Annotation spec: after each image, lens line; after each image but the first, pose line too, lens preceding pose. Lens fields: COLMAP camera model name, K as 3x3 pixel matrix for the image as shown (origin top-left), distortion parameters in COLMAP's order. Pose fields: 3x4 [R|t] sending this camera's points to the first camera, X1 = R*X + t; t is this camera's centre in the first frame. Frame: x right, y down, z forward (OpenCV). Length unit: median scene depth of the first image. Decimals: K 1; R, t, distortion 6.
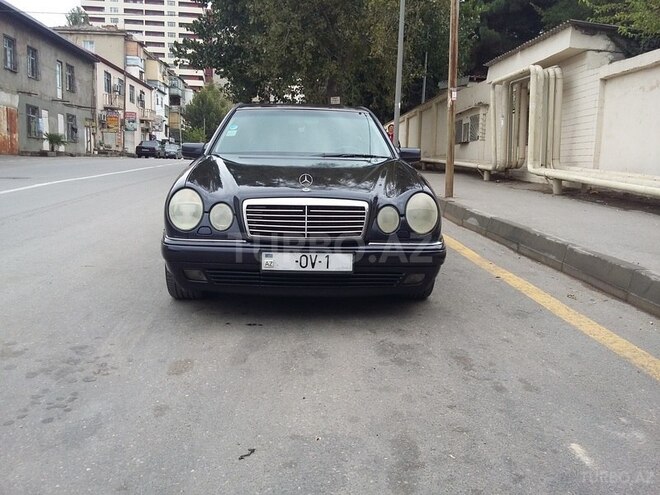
lens RADIAL K [[592.4, 0, 330.0], [0, 592.4, 247.5], [0, 0, 1]] dist [0.076732, -0.164969]
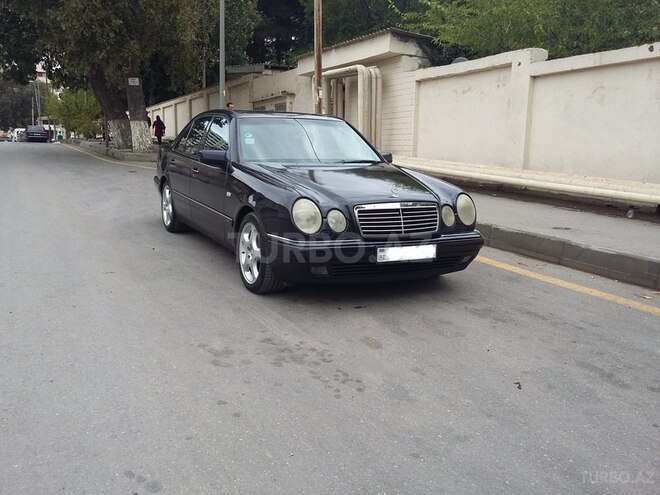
lens RADIAL K [[592.4, 0, 330.0], [0, 592.4, 247.5], [0, 0, 1]] dist [0.076732, -0.164969]
pose [[0.917997, -0.068436, 0.390639, -0.651812], [0.054765, 0.997437, 0.046046, -0.052528], [-0.392789, -0.020877, 0.919392, -0.100408]]
